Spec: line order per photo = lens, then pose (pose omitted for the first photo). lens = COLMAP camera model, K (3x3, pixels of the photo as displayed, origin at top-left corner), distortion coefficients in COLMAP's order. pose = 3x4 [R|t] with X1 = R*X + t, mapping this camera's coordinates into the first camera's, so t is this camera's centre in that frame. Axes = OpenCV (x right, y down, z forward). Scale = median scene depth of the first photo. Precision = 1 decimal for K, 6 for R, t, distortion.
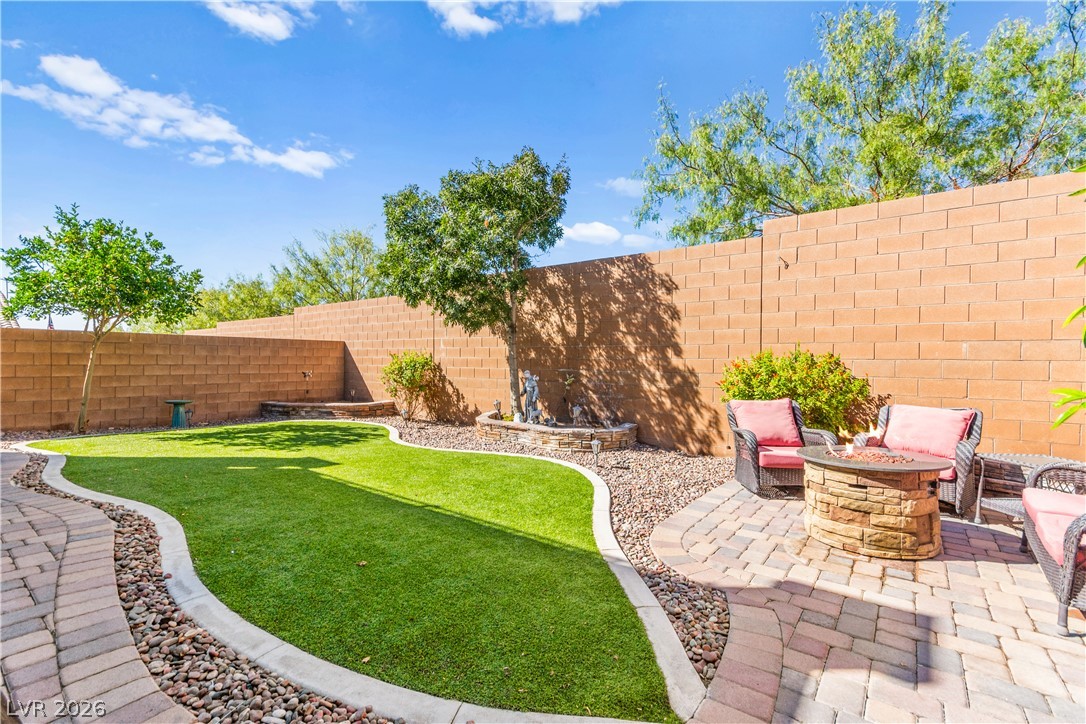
lens RADIAL K [[478.2, 0, 543.9], [0, 478.2, 364.7], [0, 0, 1]] dist [0.003026, 0.000487]
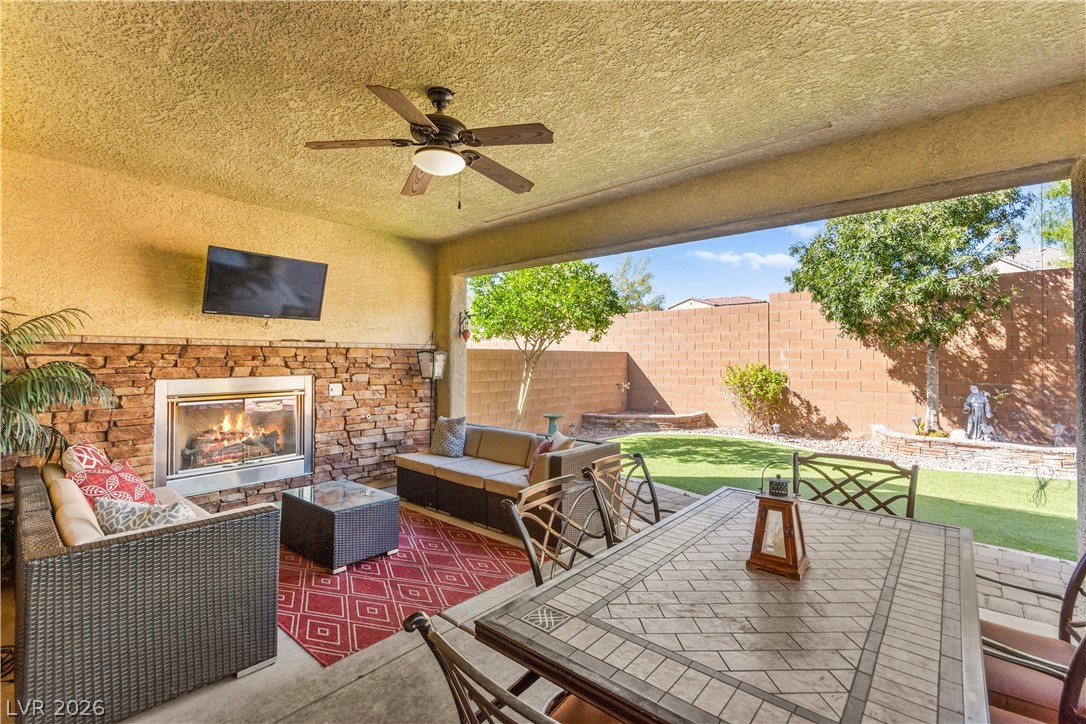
lens RADIAL K [[478.2, 0, 542.5], [0, 478.2, 358.7], [0, 0, 1]] dist [0.003026, 0.000487]
pose [[0.998429, -0.009531, -0.055217, -0.707914], [0.009007, 0.999912, -0.009737, -0.034355], [0.055305, 0.009224, 0.998427, -0.021882]]
